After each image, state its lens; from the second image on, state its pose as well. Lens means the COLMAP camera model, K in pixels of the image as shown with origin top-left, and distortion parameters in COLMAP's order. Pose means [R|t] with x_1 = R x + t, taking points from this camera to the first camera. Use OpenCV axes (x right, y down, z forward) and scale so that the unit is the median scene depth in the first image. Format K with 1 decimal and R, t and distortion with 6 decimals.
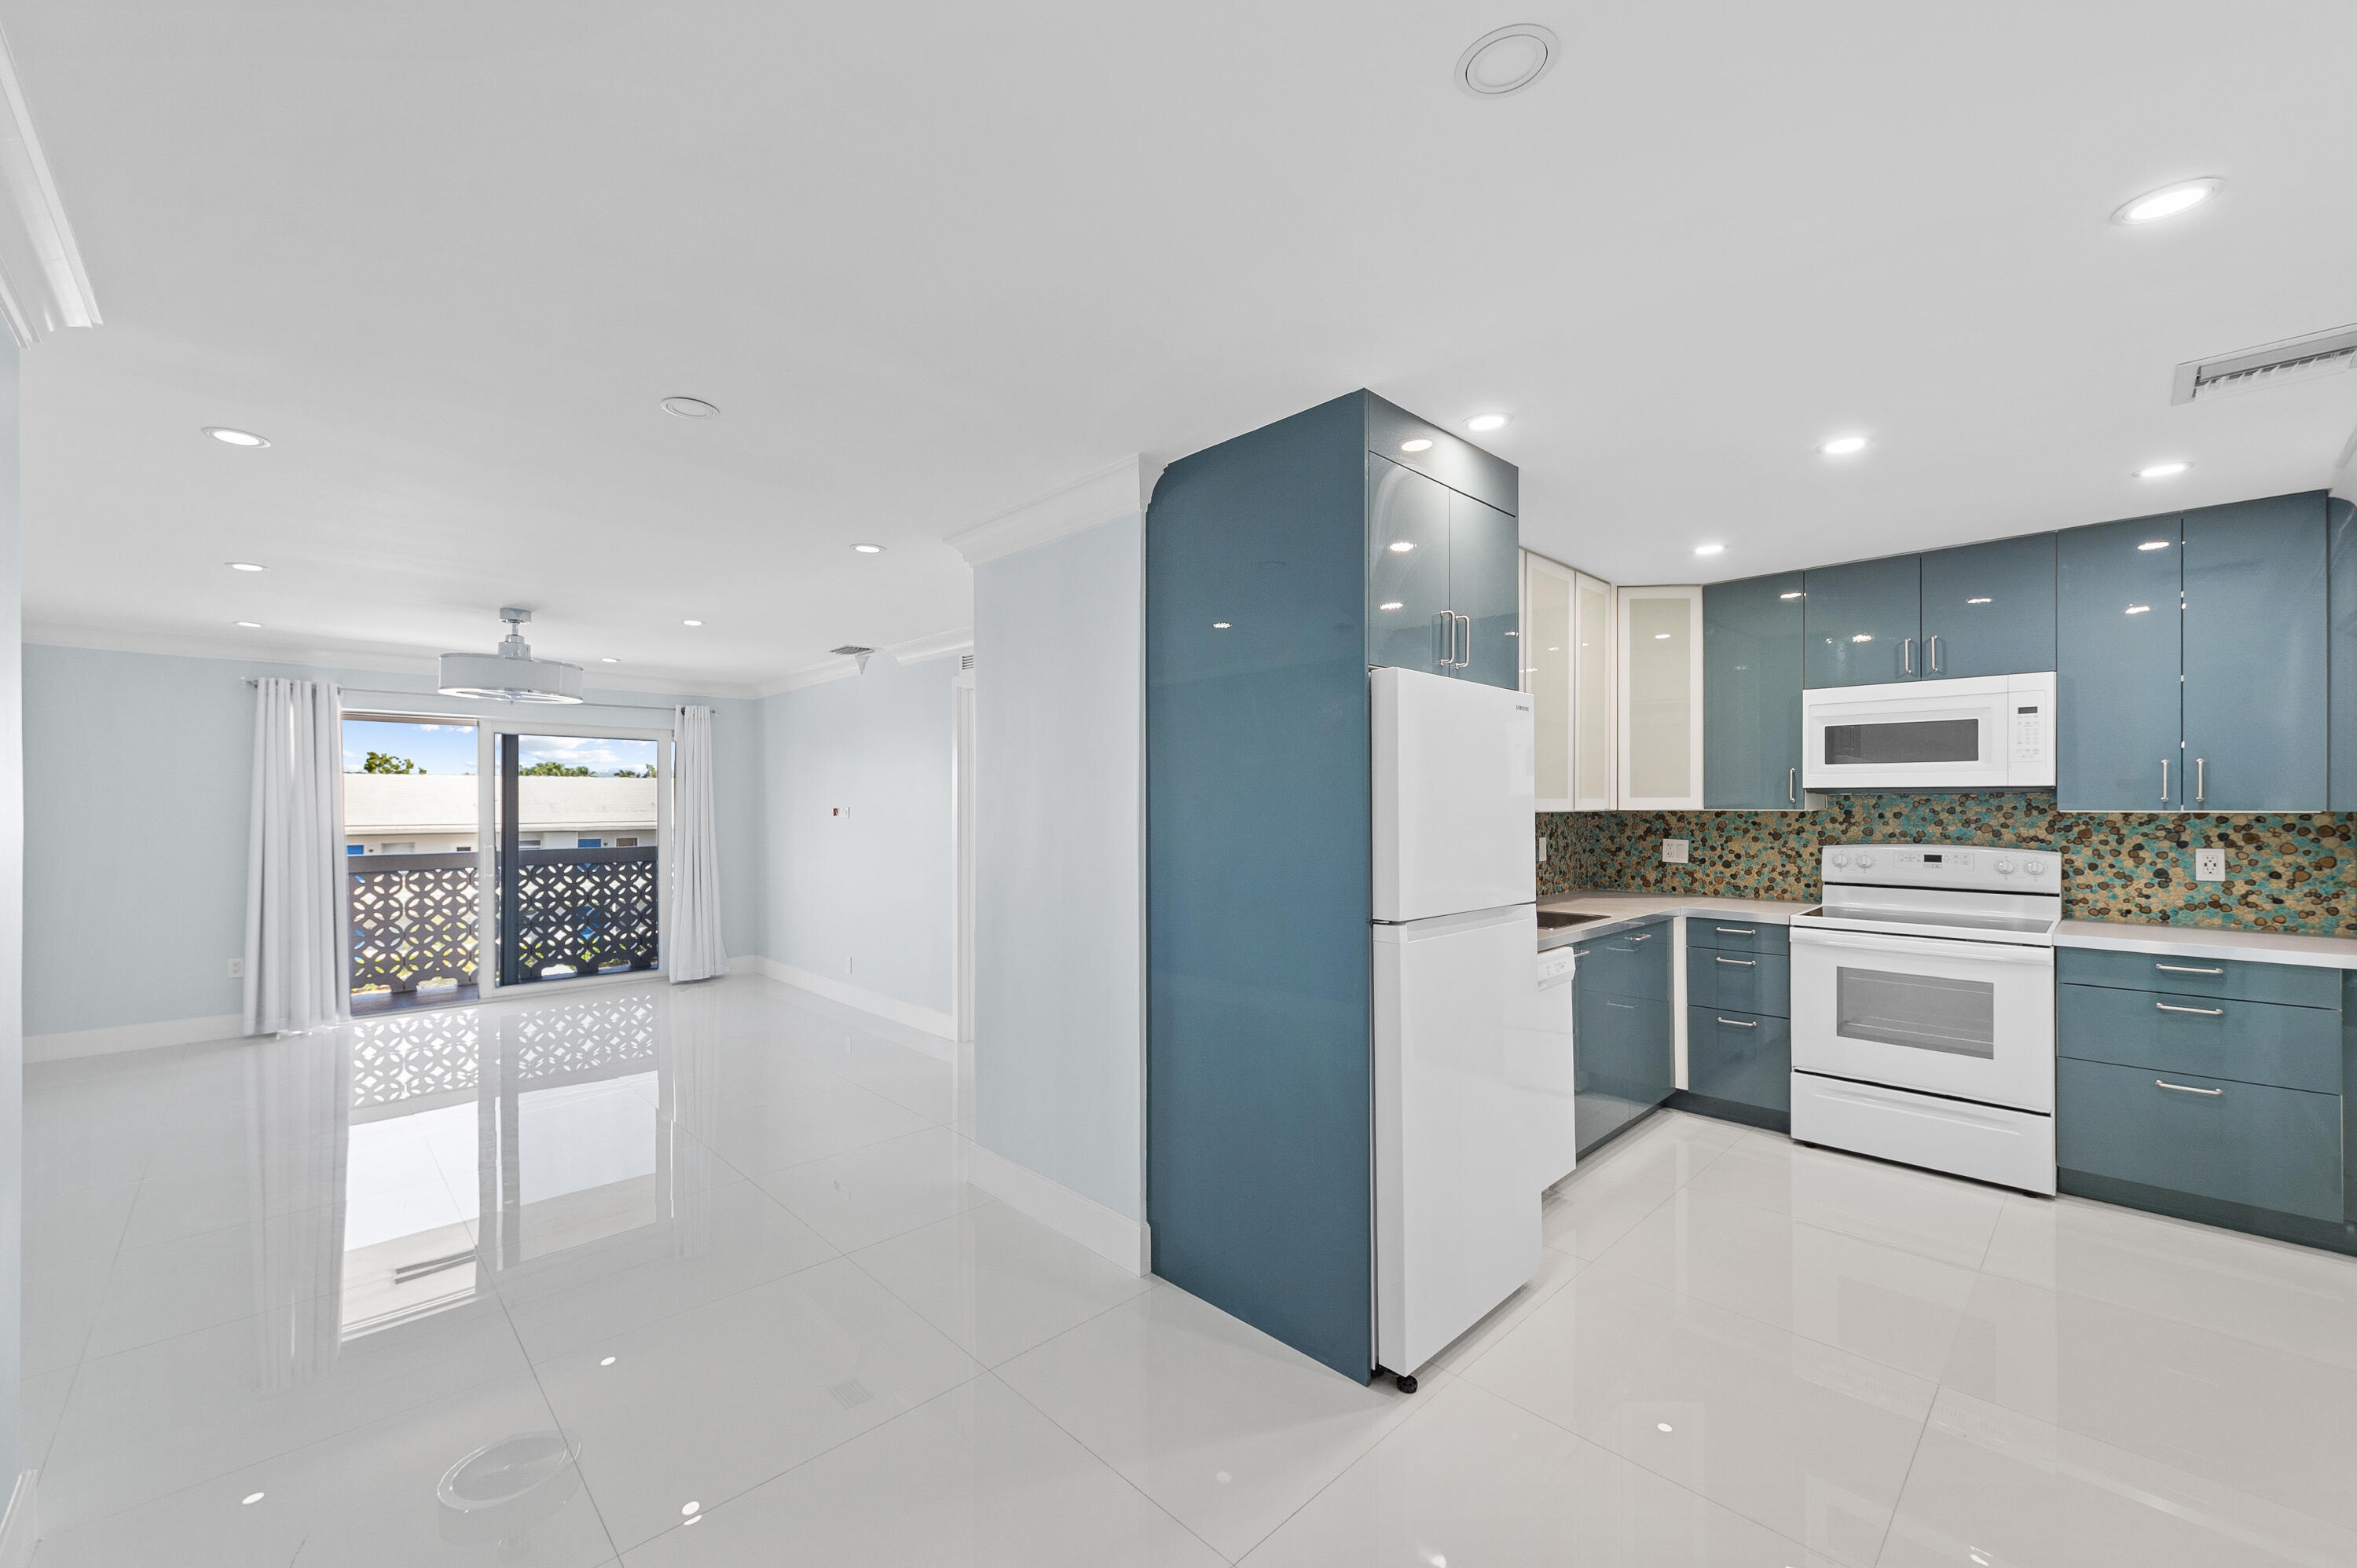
lens RADIAL K [[913.4, 0, 1162.4], [0, 913.4, 800.9], [0, 0, 1]] dist [0.000880, -0.000274]
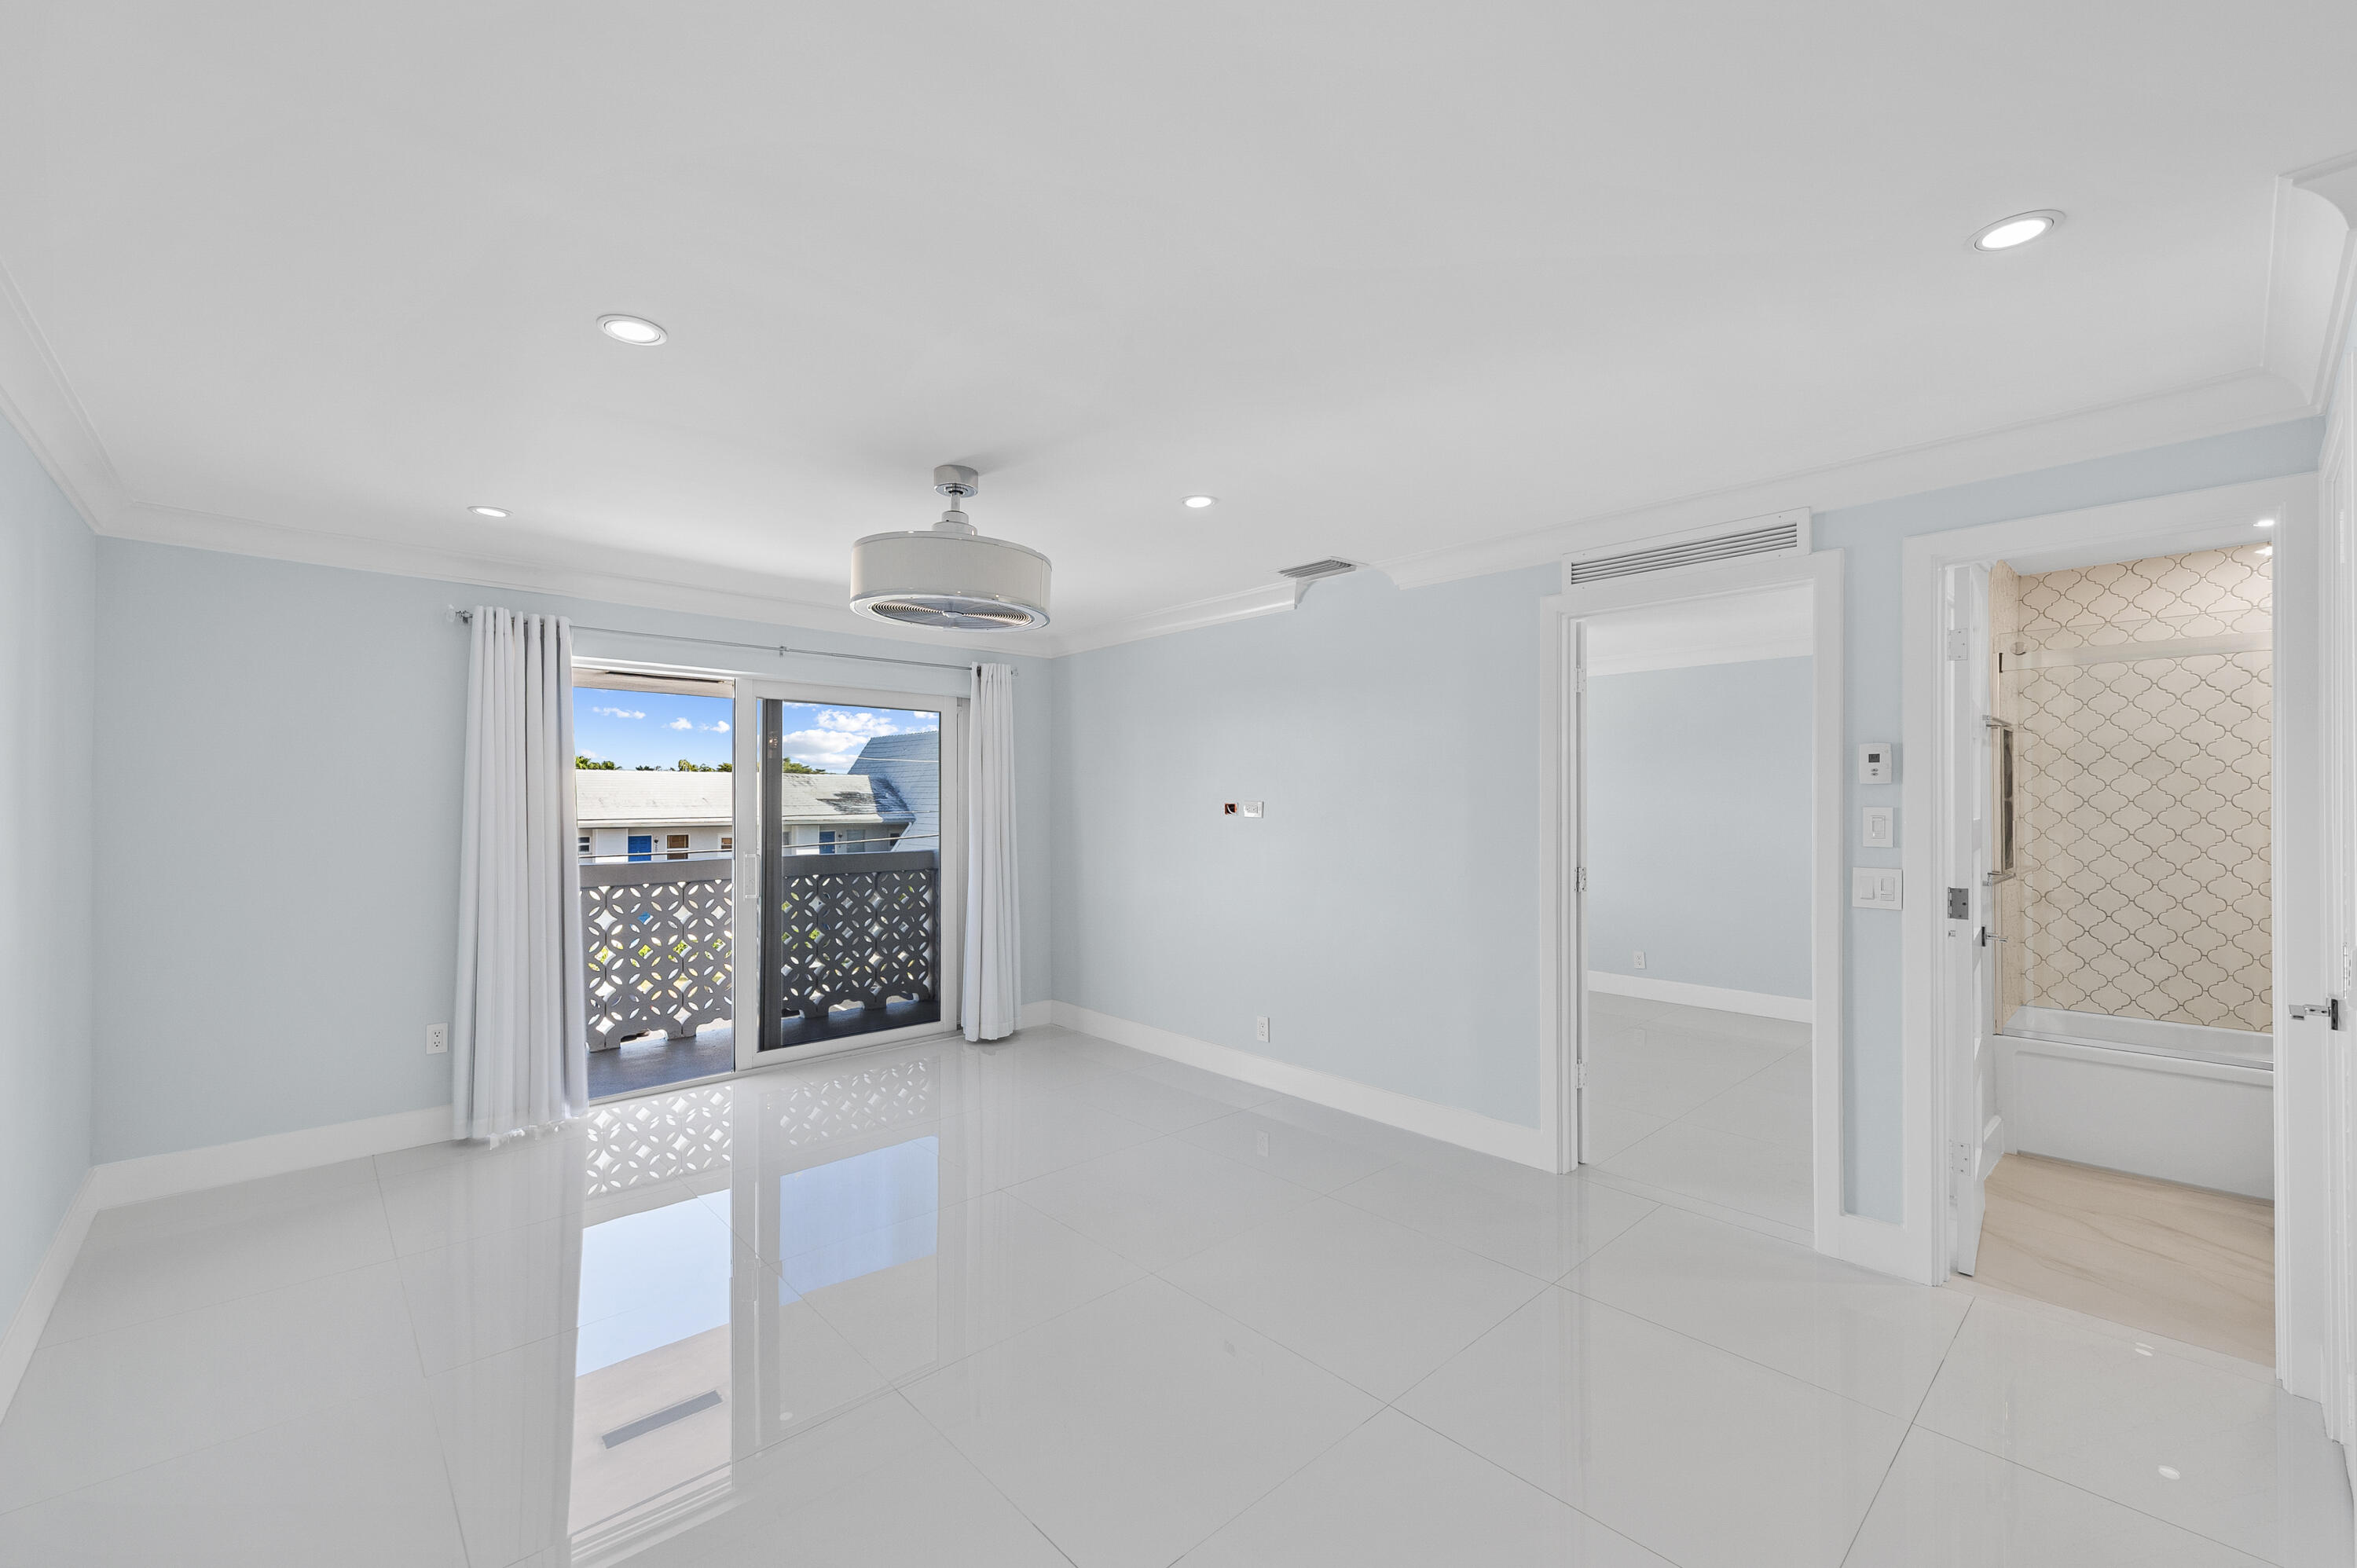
lens RADIAL K [[949.3, 0, 1158.9], [0, 949.3, 795.2], [0, 0, 1]] dist [0.017871, 0.000016]
pose [[0.999230, 0.001686, -0.039193, -0.373337], [-0.001757, 0.999997, -0.001782, 0.003193], [0.039190, 0.001849, 0.999230, 0.257839]]
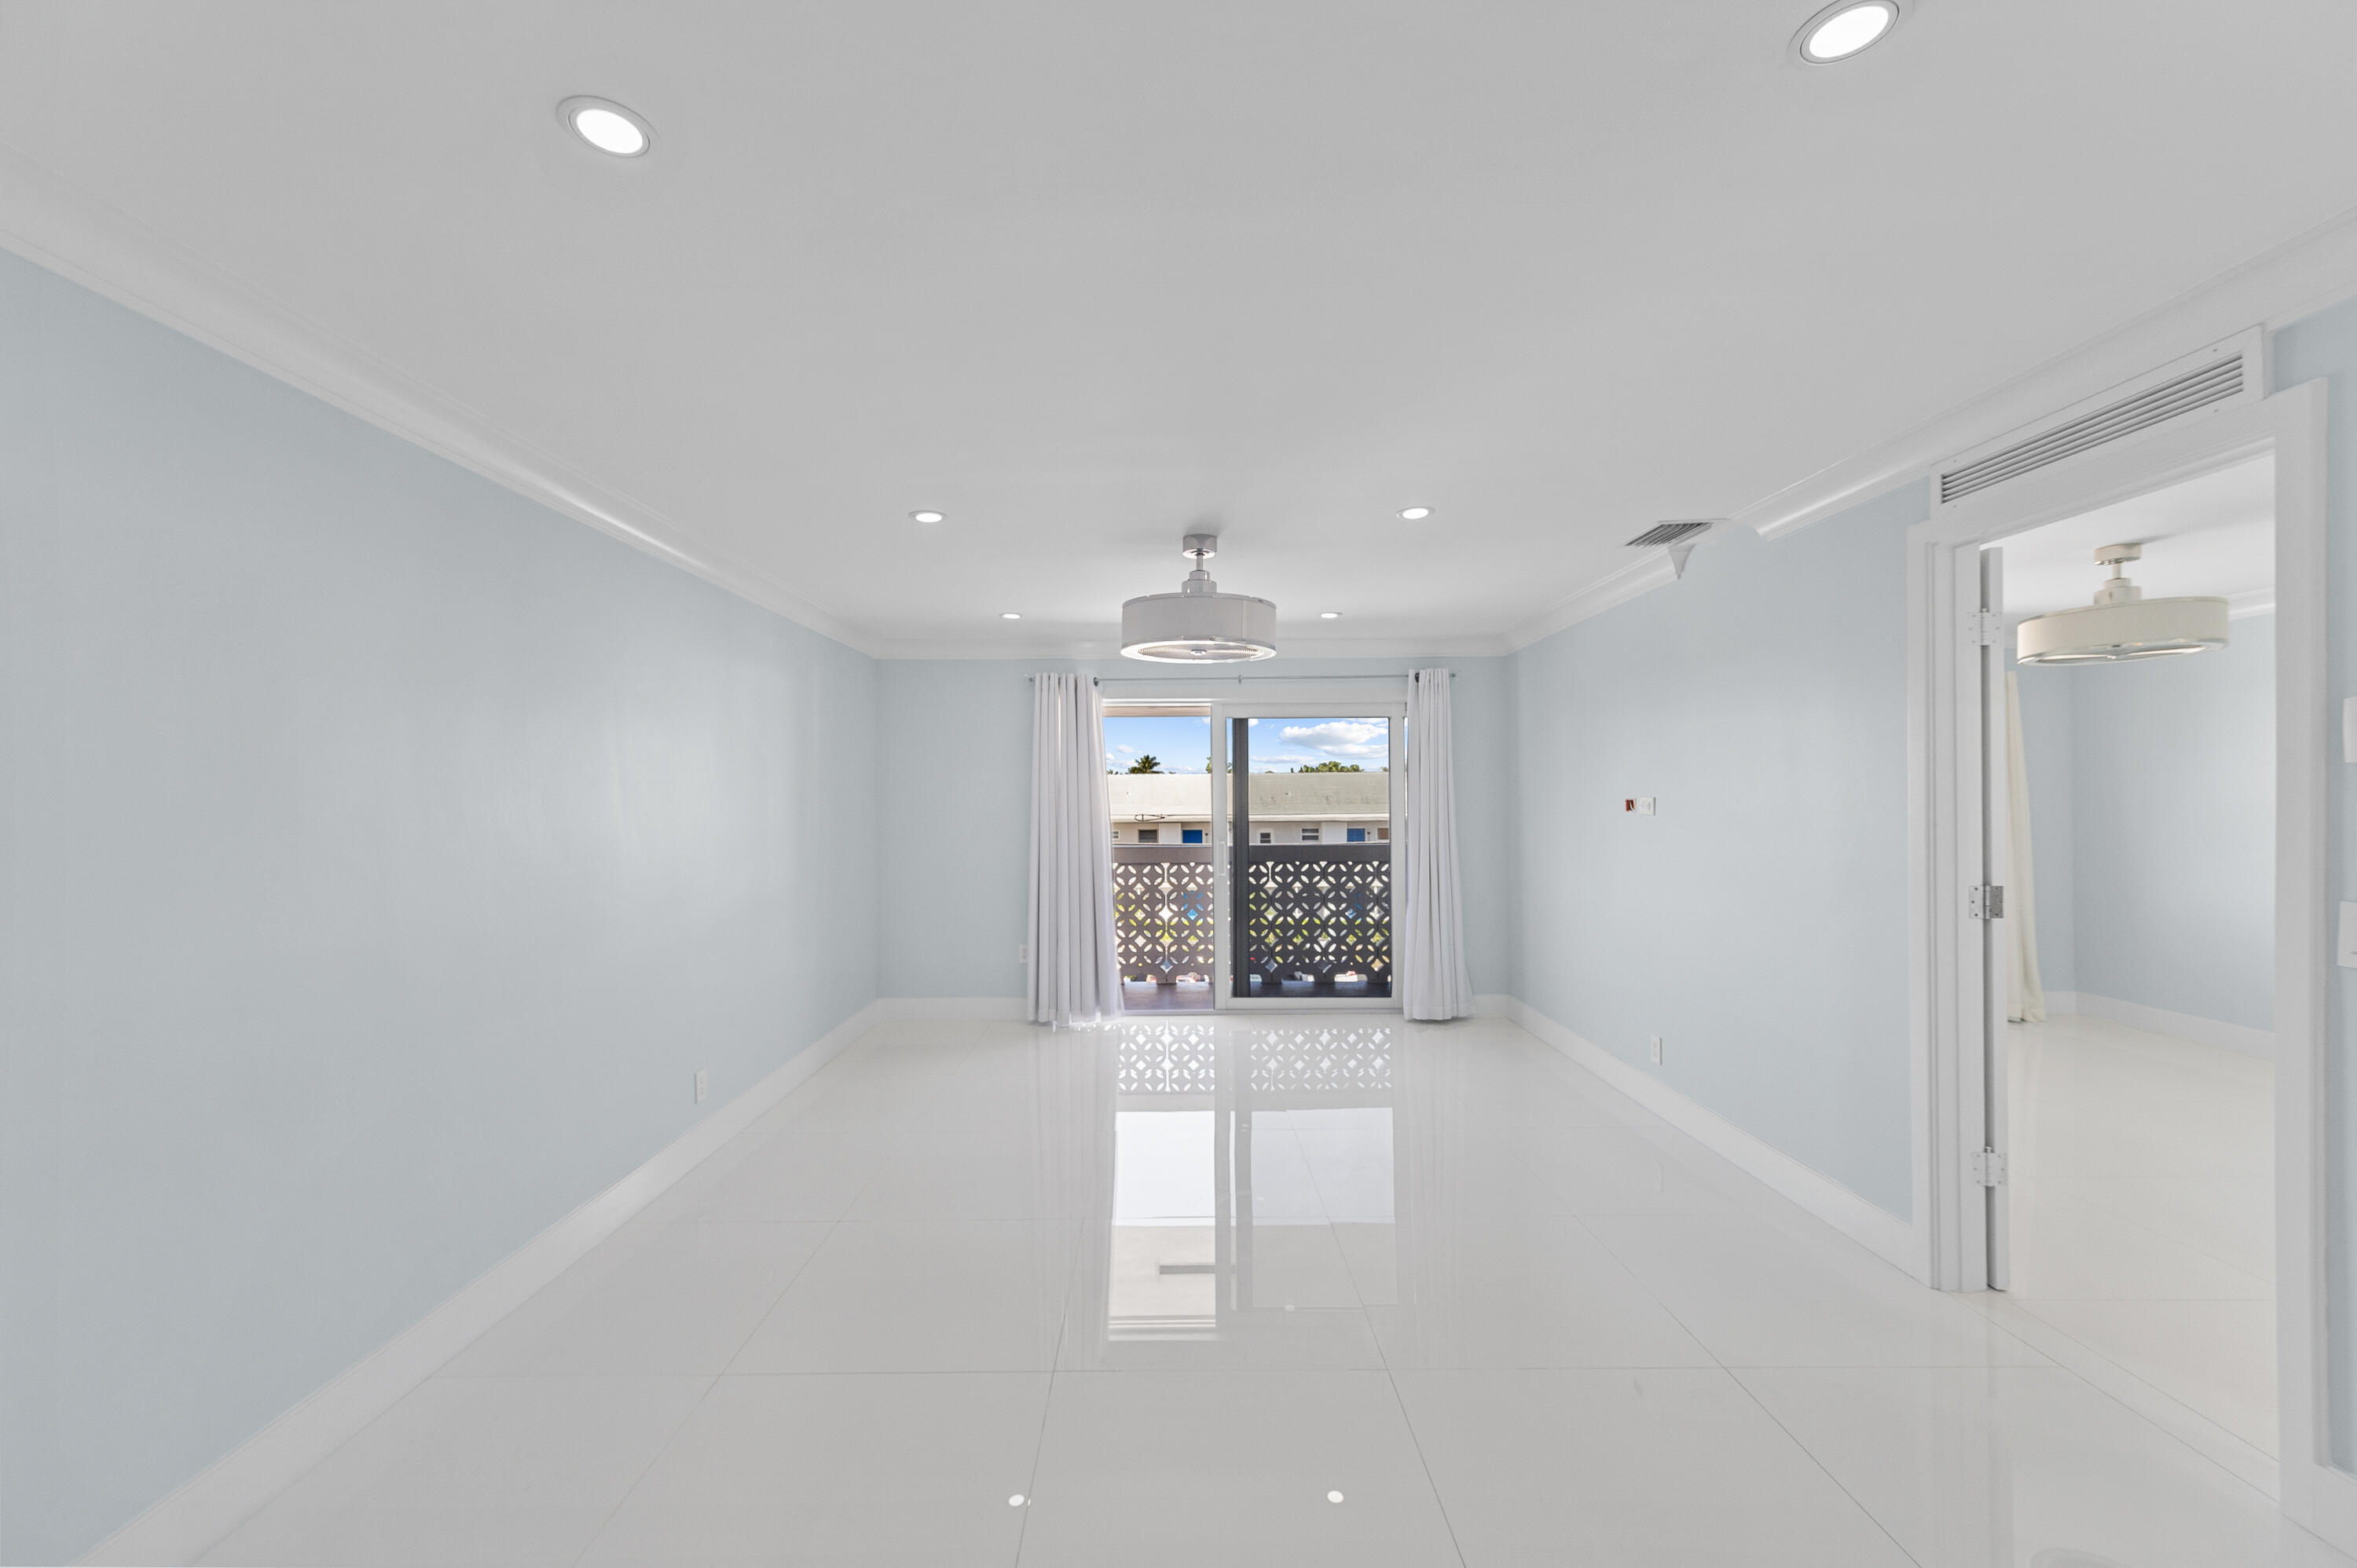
lens RADIAL K [[913.4, 0, 1162.4], [0, 913.4, 800.9], [0, 0, 1]] dist [0.000880, -0.000274]
pose [[0.715796, -0.002838, -0.698303, -0.139069], [0.009222, 0.999943, 0.005388, 0.002742], [0.698248, -0.010296, 0.715782, 0.297251]]
